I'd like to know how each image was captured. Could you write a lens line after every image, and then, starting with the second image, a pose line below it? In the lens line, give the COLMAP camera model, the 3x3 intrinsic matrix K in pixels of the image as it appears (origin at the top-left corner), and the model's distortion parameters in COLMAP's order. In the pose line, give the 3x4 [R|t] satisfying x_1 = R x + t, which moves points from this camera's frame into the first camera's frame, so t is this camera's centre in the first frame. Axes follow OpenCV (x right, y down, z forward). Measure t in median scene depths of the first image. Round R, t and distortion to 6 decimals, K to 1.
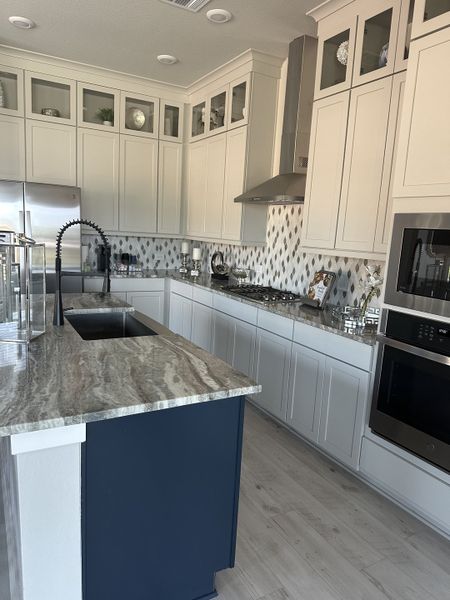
lens RADIAL K [[443.1, 0, 222.5], [0, 443.1, 308.9], [0, 0, 1]] dist [0.018763, -0.002790]
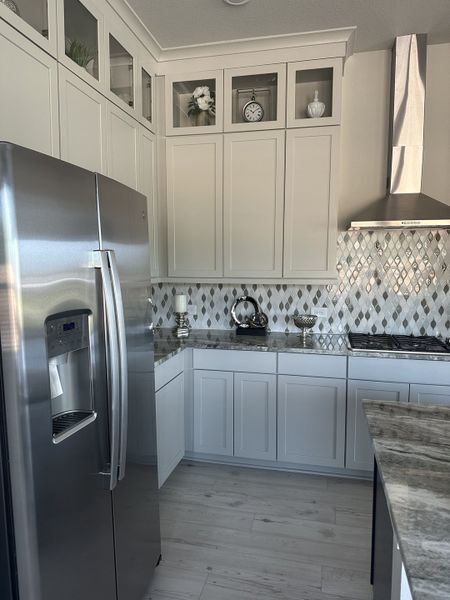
lens RADIAL K [[443.1, 0, 222.5], [0, 443.1, 308.9], [0, 0, 1]] dist [0.018763, -0.002790]
pose [[0.668395, -0.131794, 0.732037, -0.637566], [0.168117, 0.985477, 0.023921, -0.154135], [-0.724558, 0.107079, 0.680845, 0.643476]]
